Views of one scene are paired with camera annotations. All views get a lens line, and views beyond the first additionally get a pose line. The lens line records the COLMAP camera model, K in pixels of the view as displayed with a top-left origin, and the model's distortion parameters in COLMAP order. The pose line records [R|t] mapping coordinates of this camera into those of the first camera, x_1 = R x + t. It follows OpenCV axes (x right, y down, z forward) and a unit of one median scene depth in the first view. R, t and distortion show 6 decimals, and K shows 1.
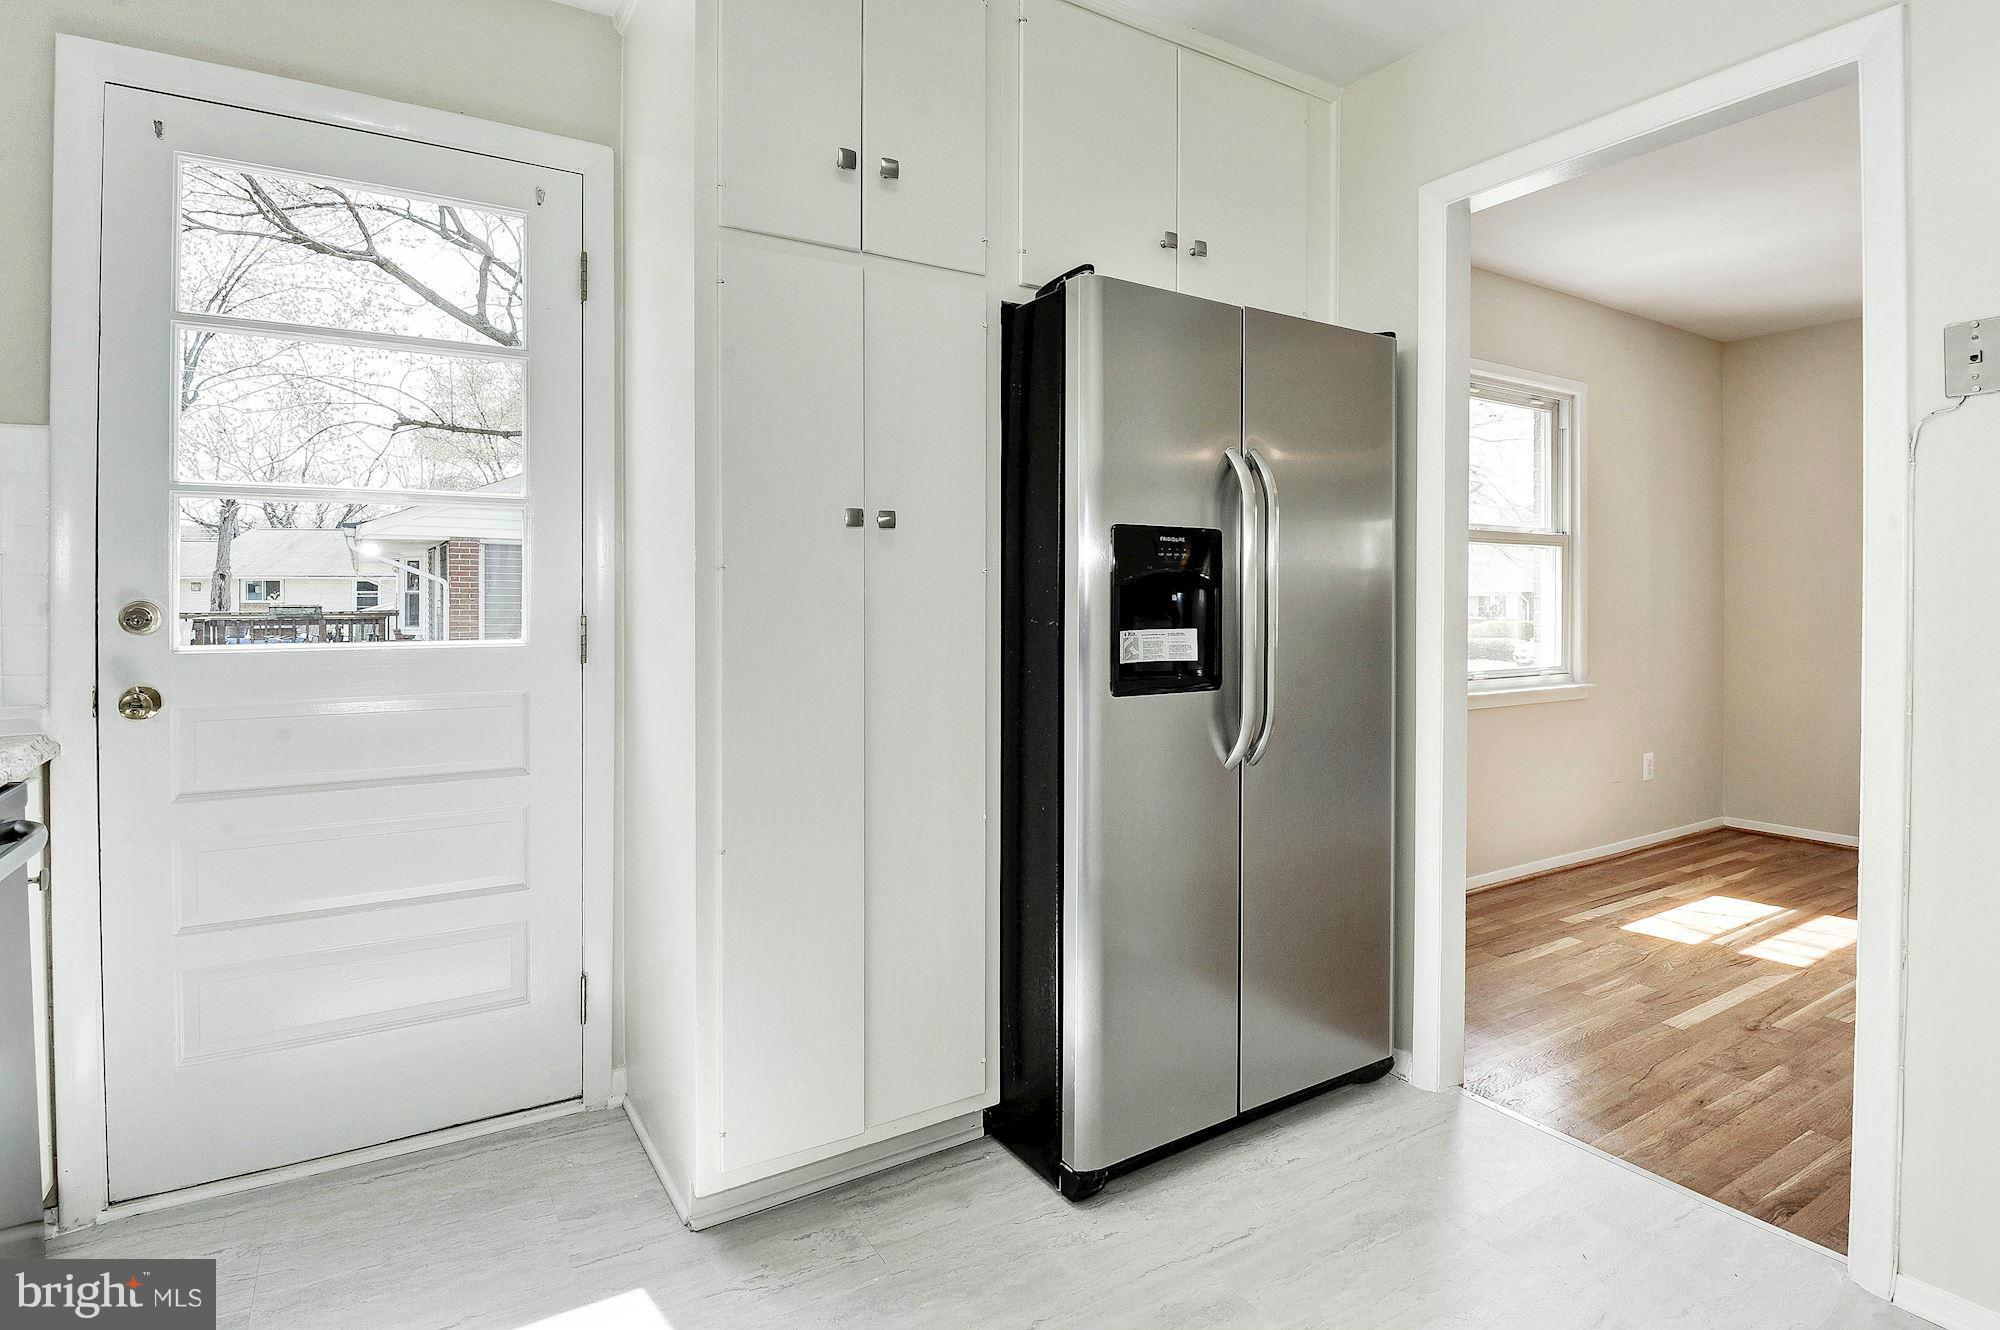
lens RADIAL K [[994.7, 0, 949.3], [0, 994.7, 635.6], [0, 0, 1]] dist [0.010580, -0.025961]
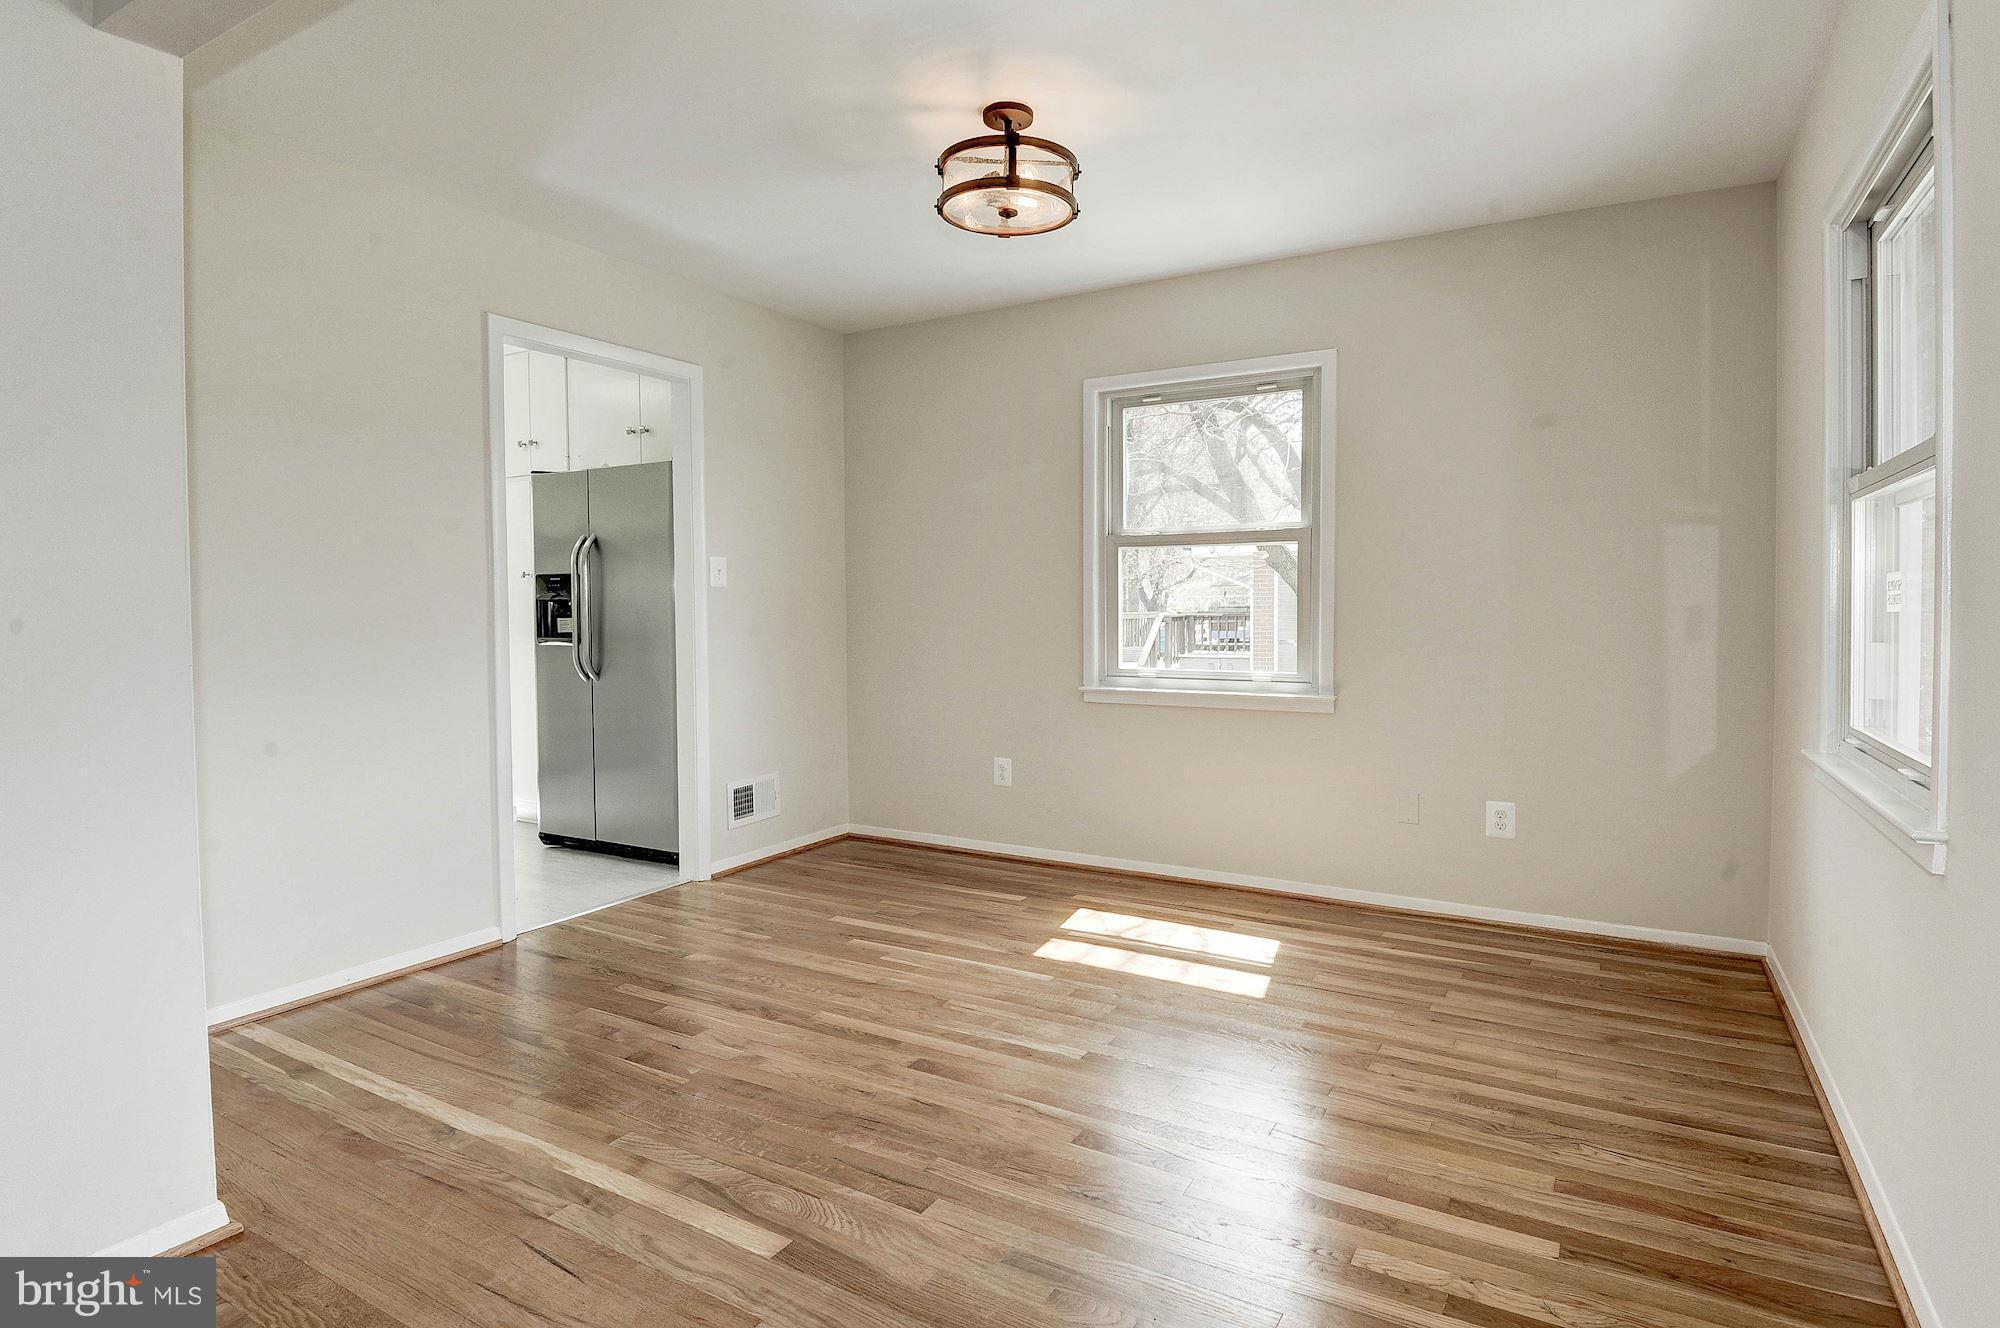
lens RADIAL K [[1039.7, 0, 990.2], [0, 1039.7, 626.0], [0, 0, 1]] dist [0.015609, -0.031938]
pose [[0.469762, 0.024104, -0.882464, 1.277103], [-0.006537, 0.999695, 0.023827, -0.030523], [0.882769, -0.005424, 0.469776, 0.308945]]
